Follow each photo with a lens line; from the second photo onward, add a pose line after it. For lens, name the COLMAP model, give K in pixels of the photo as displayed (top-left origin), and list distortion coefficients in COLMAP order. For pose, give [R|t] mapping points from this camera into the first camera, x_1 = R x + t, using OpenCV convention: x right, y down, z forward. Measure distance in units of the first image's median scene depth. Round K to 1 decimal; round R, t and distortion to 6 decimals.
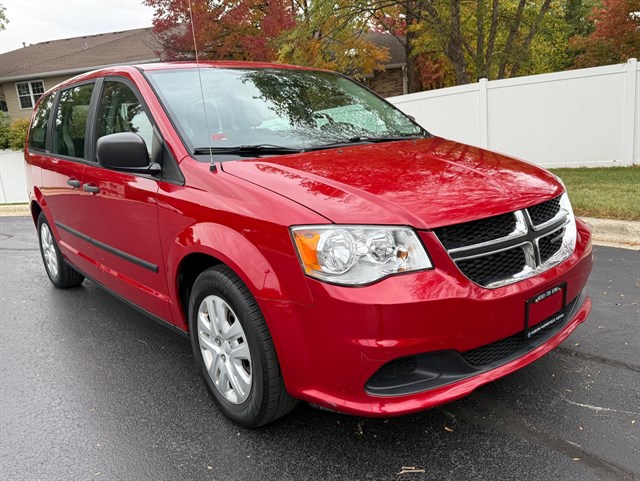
lens RADIAL K [[539.6, 0, 330.7], [0, 539.6, 233.1], [0, 0, 1]] dist [0.004150, 0.018123]
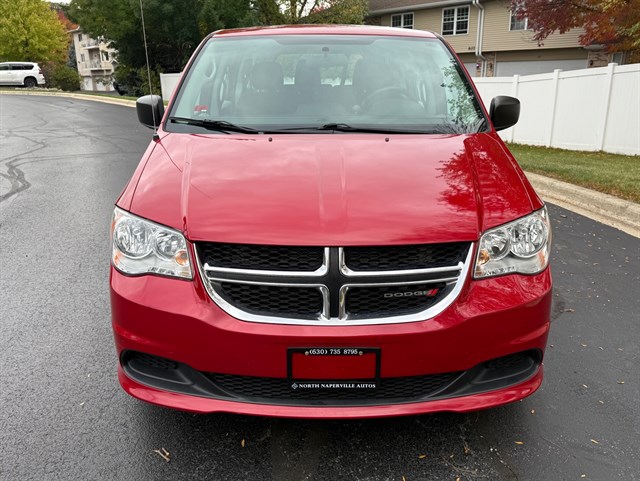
lens RADIAL K [[539.6, 0, 320.9], [0, 539.6, 246.0], [0, 0, 1]] dist [0.004150, 0.018123]
pose [[0.778683, 0.267810, -0.567389, 0.770309], [-0.189241, 0.962460, 0.194571, -0.193342], [0.598197, -0.044136, 0.800132, 0.306921]]
